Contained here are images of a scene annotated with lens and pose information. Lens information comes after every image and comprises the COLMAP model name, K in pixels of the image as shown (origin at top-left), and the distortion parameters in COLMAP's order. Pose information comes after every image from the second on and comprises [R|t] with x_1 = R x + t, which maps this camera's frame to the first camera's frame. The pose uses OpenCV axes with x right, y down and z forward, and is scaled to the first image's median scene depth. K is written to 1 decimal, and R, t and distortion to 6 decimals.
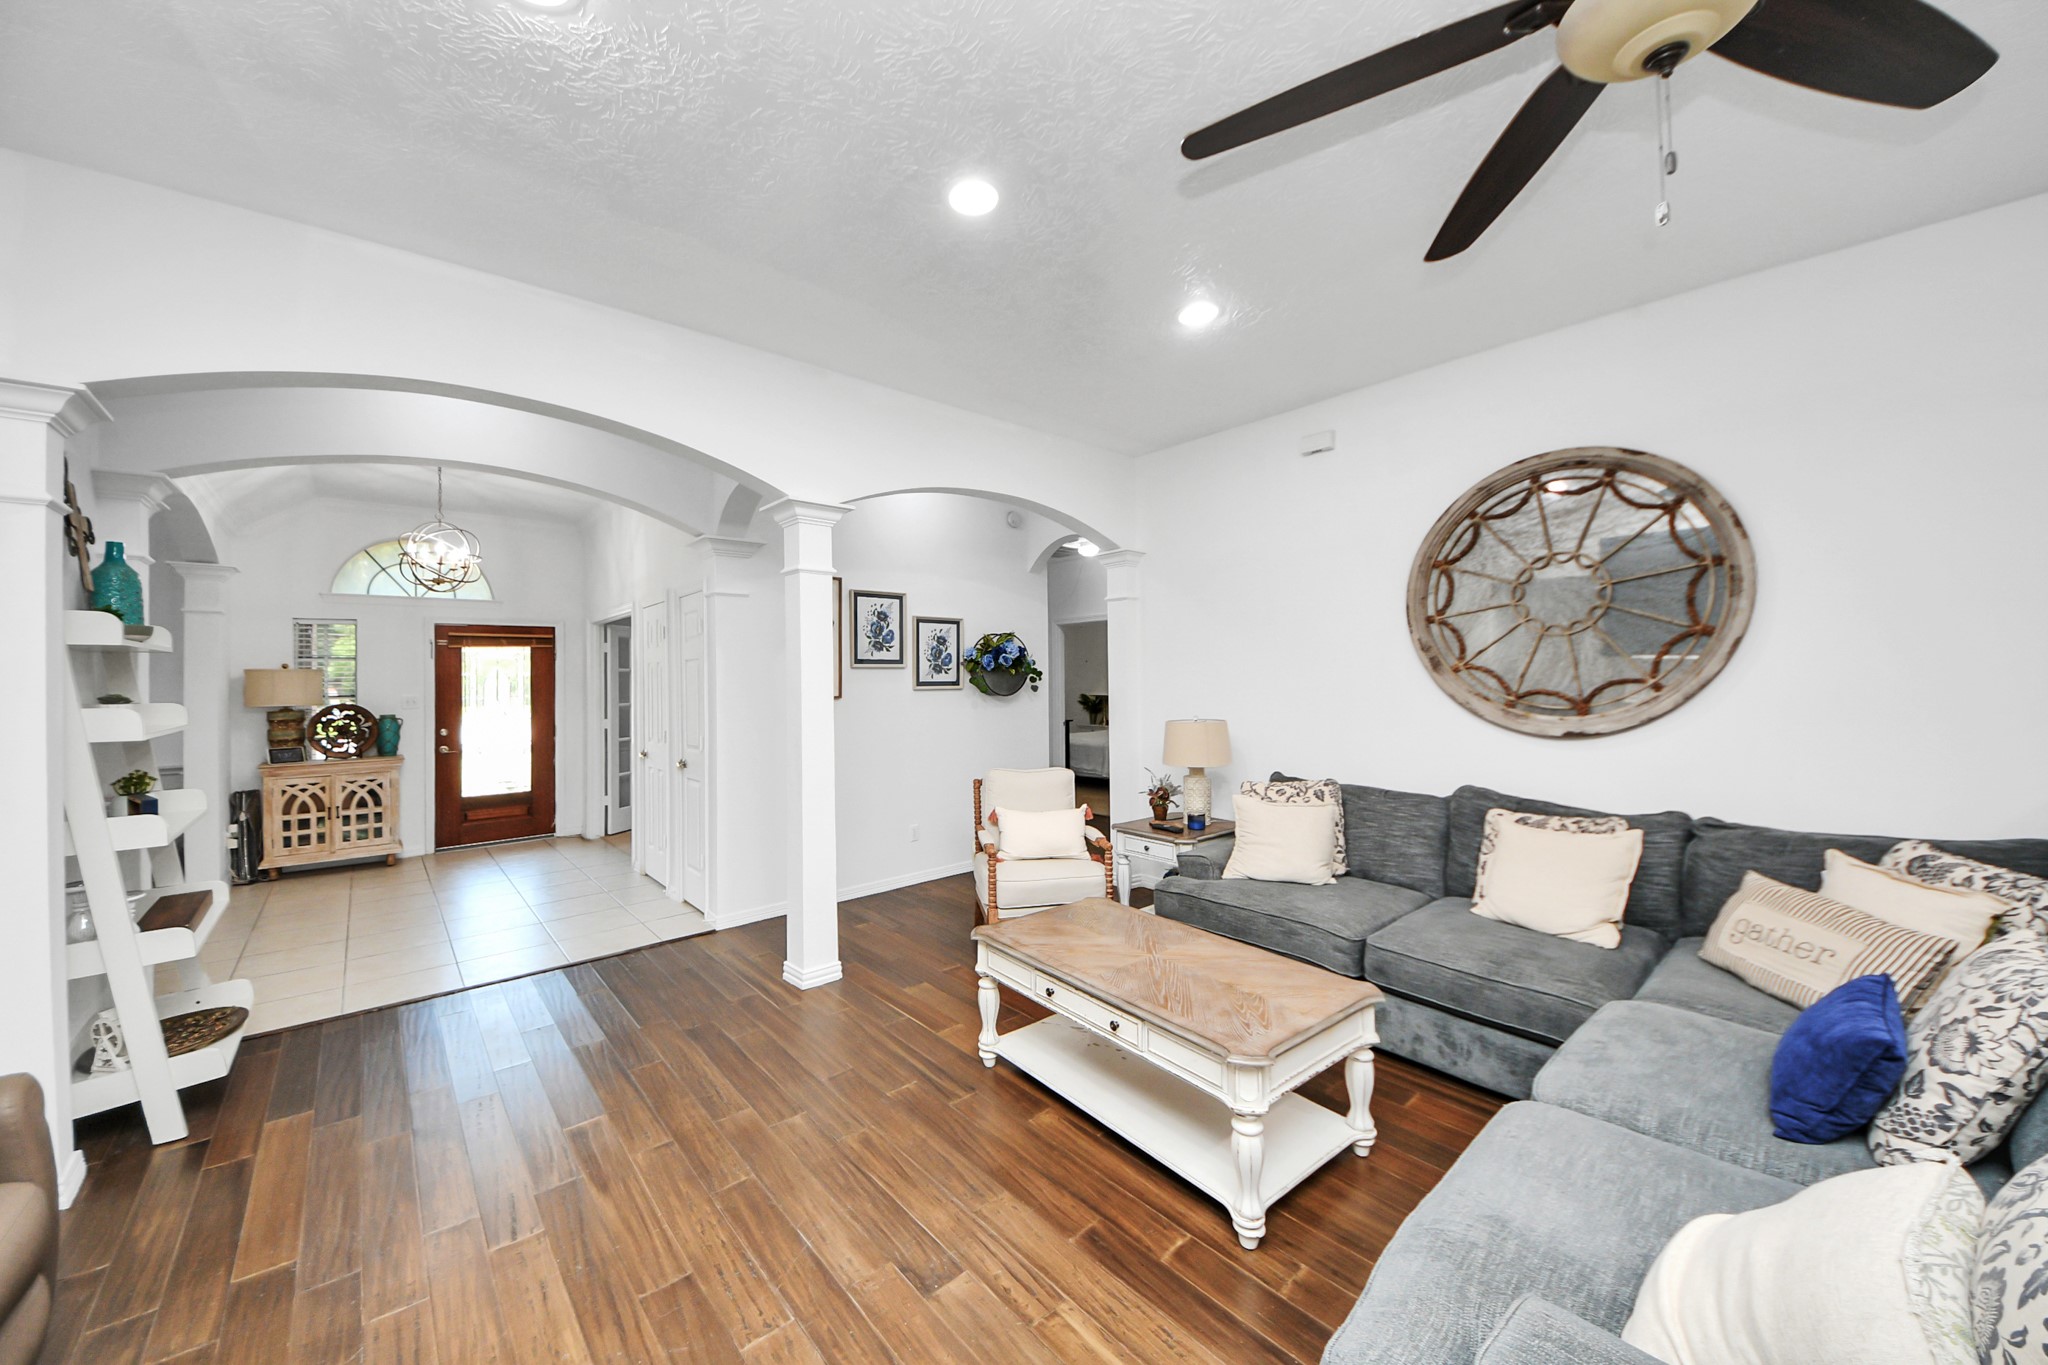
lens RADIAL K [[770.8, 0, 1022.0], [0, 770.8, 669.6], [0, 0, 1]] dist [0.044056, -0.027956]
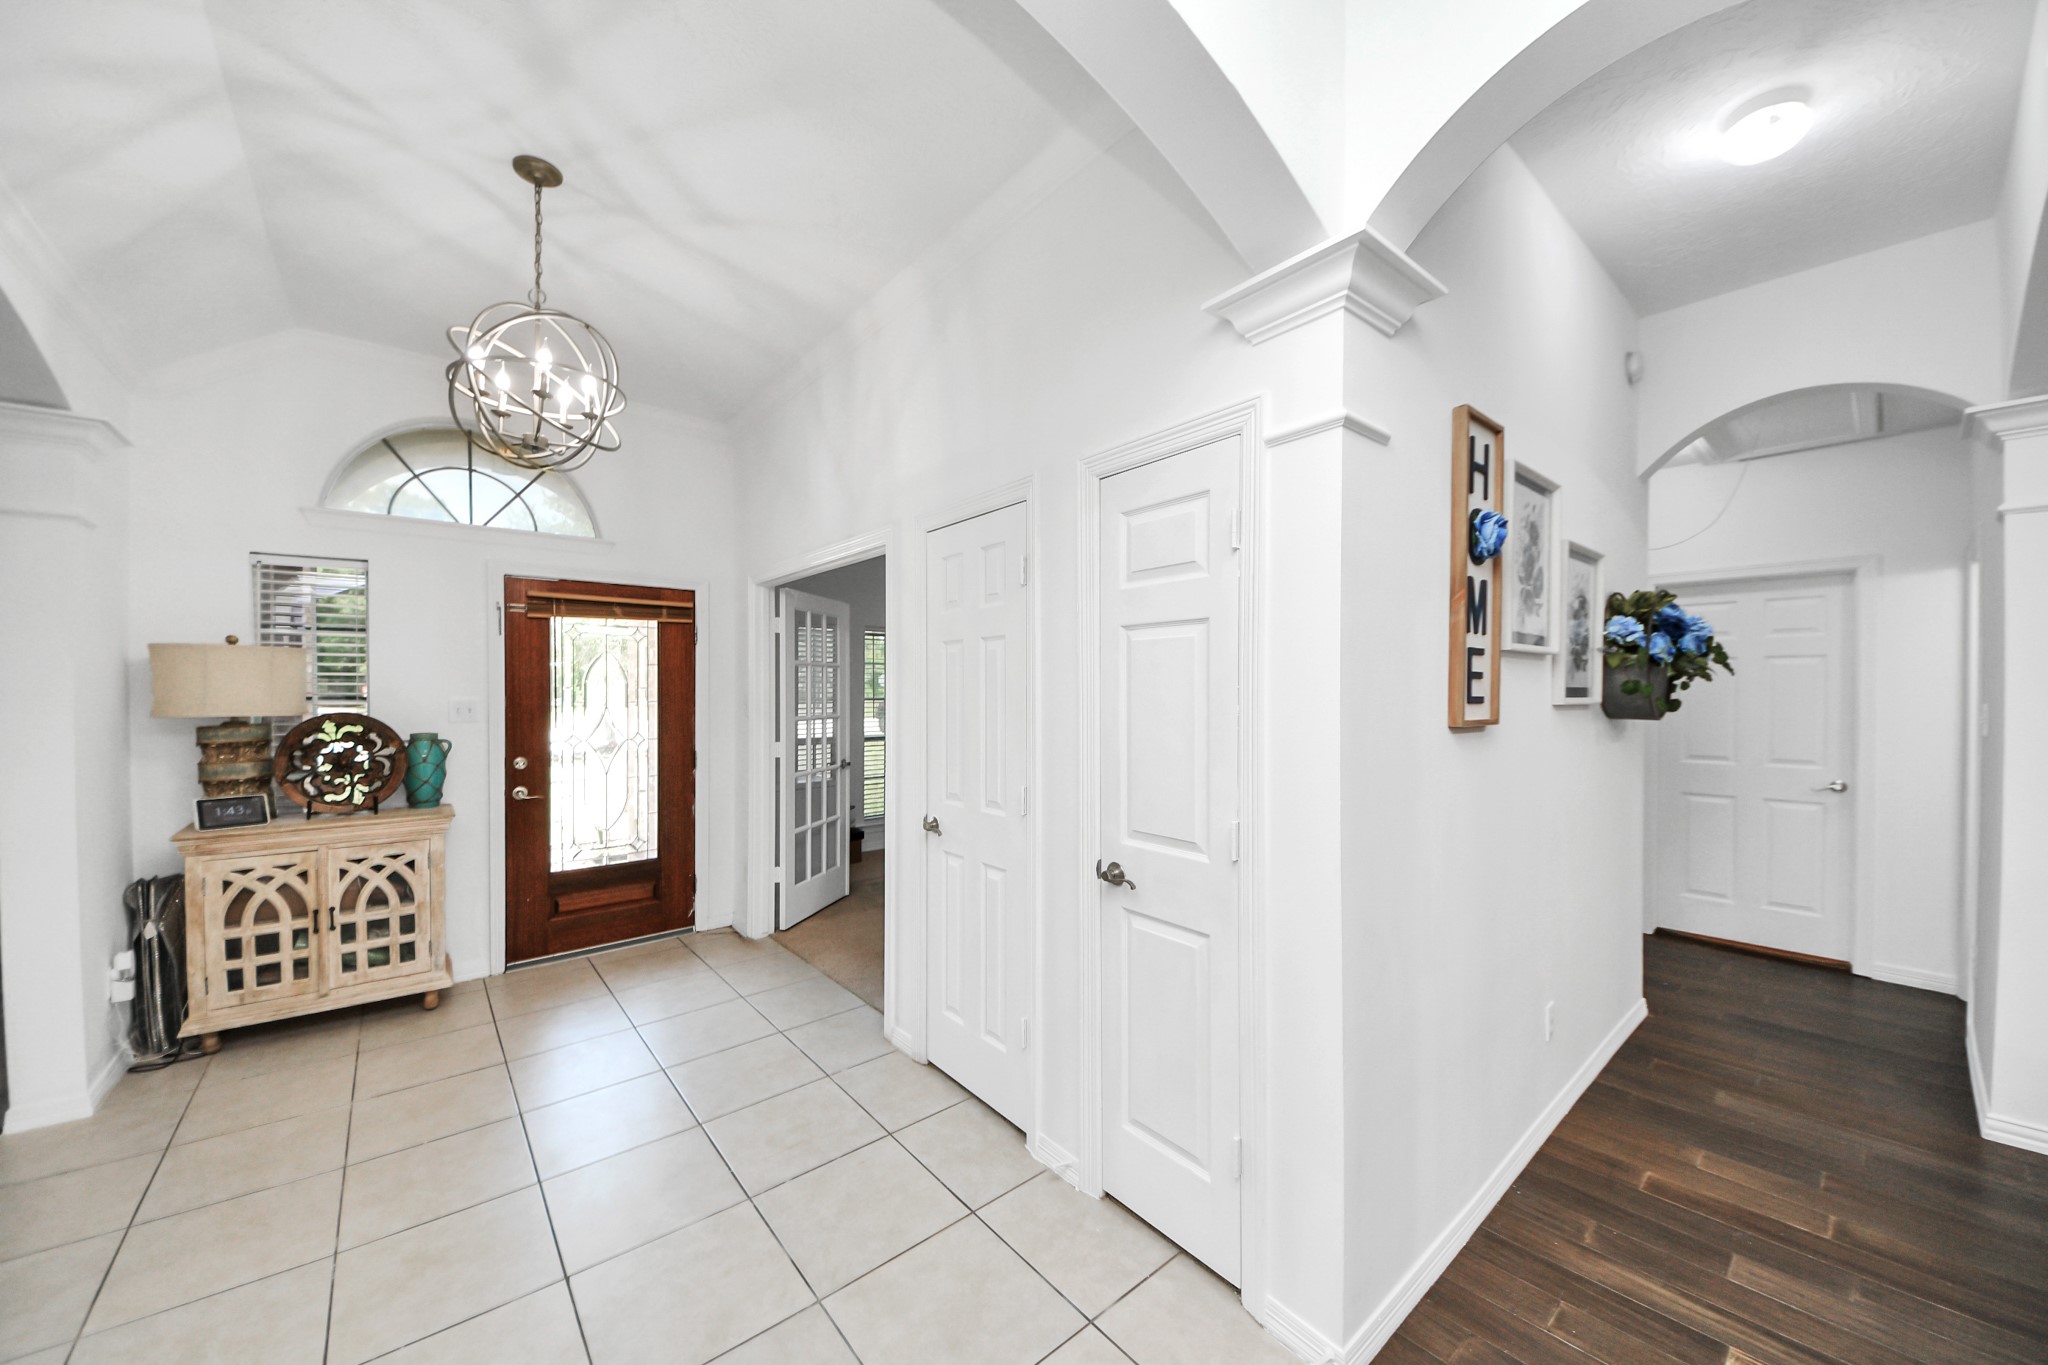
lens RADIAL K [[719.5, 0, 1013.3], [0, 719.5, 696.4], [0, 0, 1]] dist [0.031859, -0.024422]
pose [[0.999936, 0.008822, -0.007132, -0.415433], [-0.008714, 0.999849, 0.015040, 0.021603], [0.007264, -0.014976, 0.999861, 0.522236]]
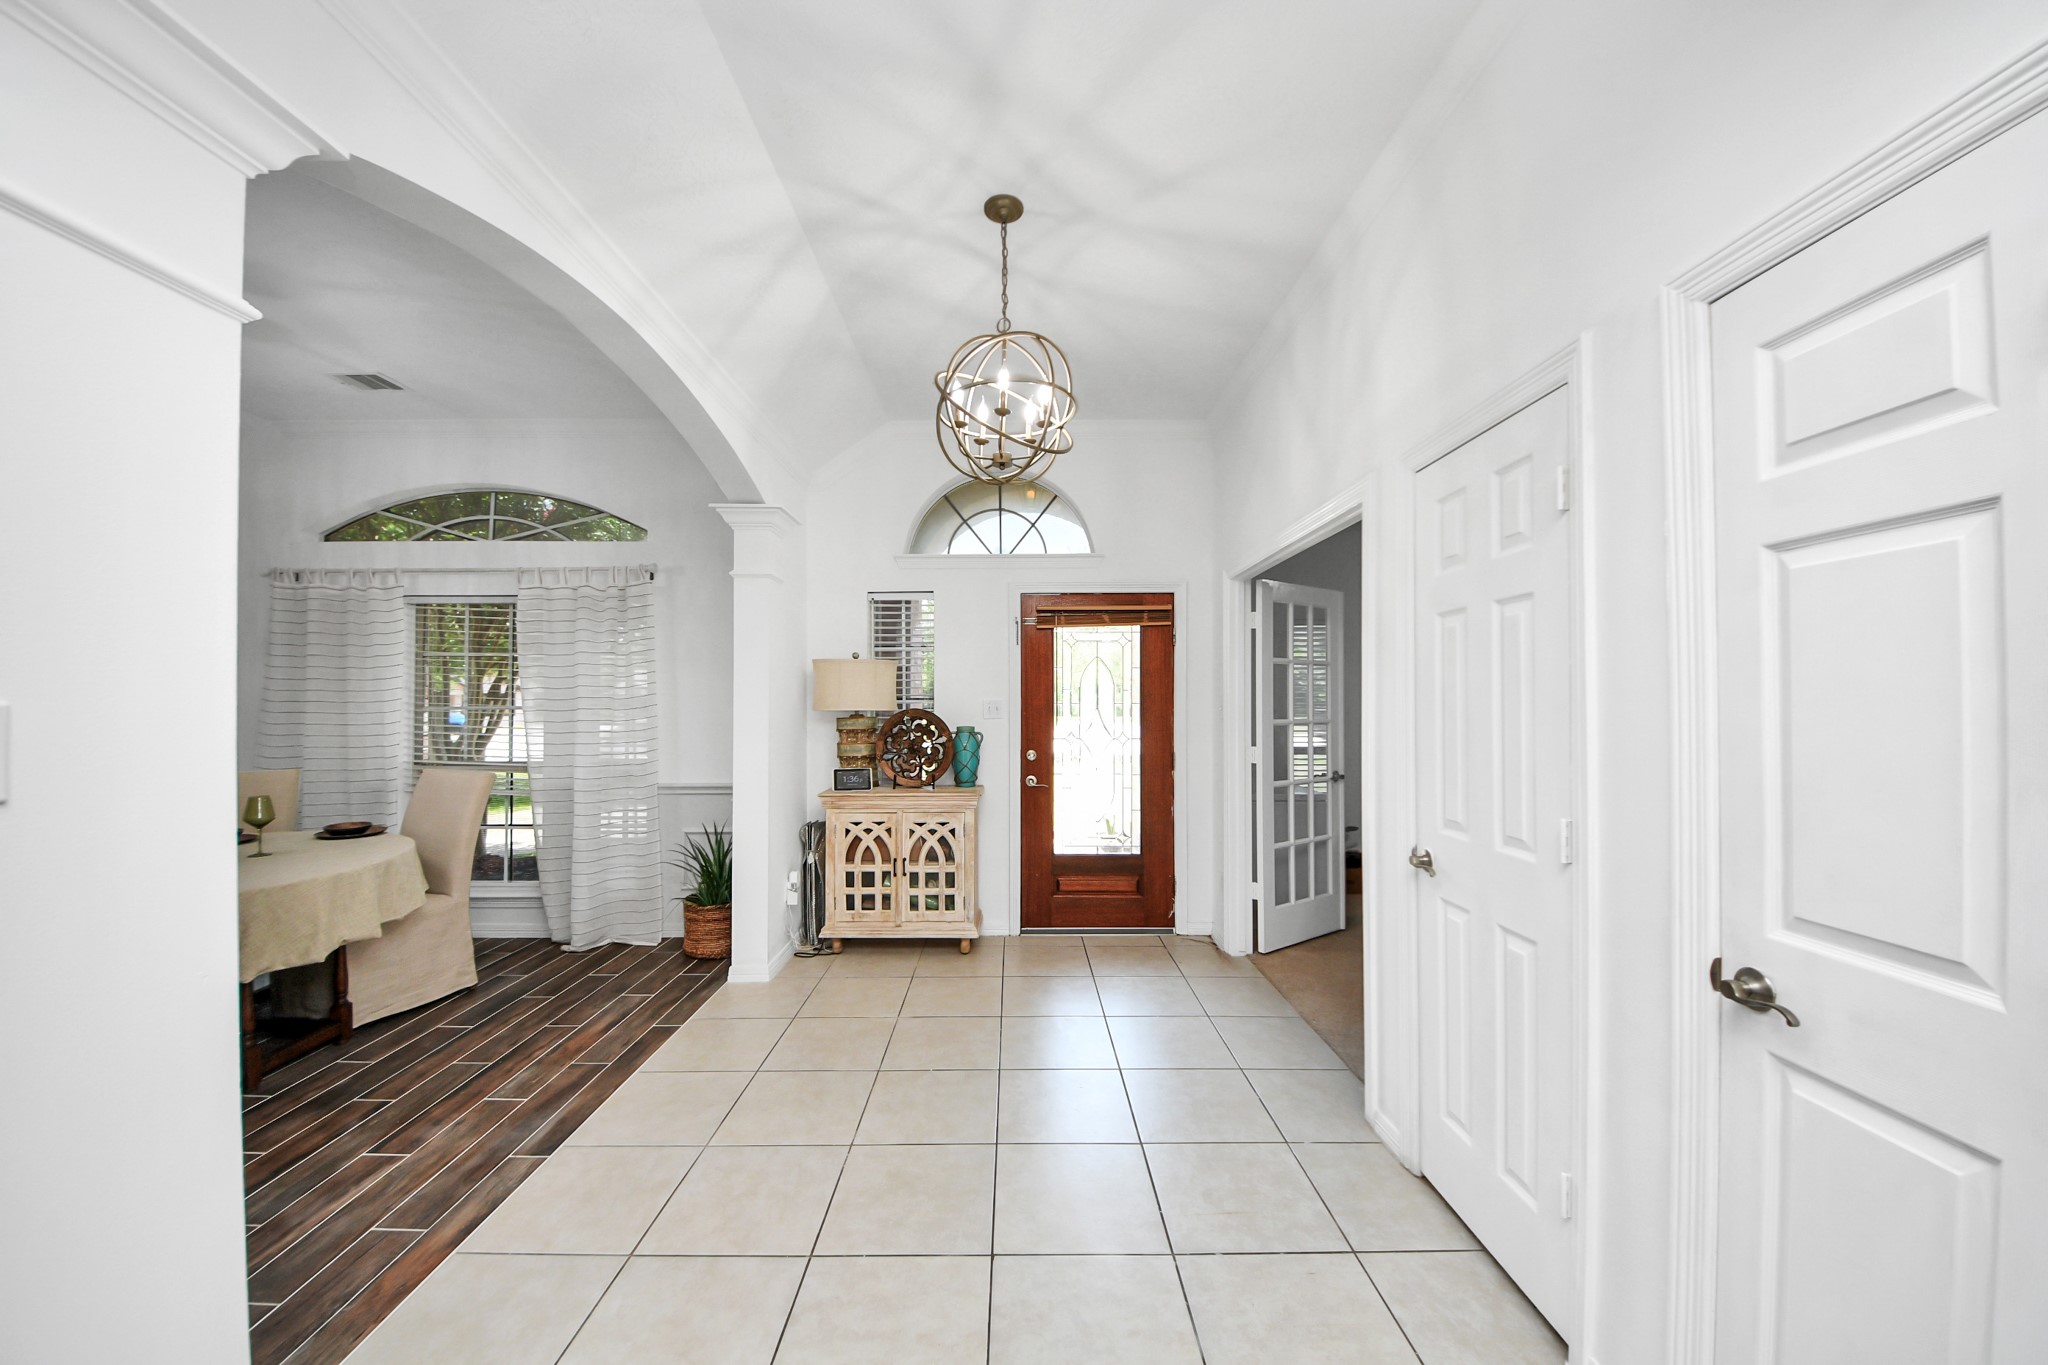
lens RADIAL K [[719.5, 0, 1013.3], [0, 719.5, 696.4], [0, 0, 1]] dist [0.031859, -0.024422]
pose [[0.764532, 0.003471, -0.644577, -0.397584], [-0.002581, 0.999994, 0.002323, 0.031823], [0.644581, -0.000113, 0.764536, 0.584427]]
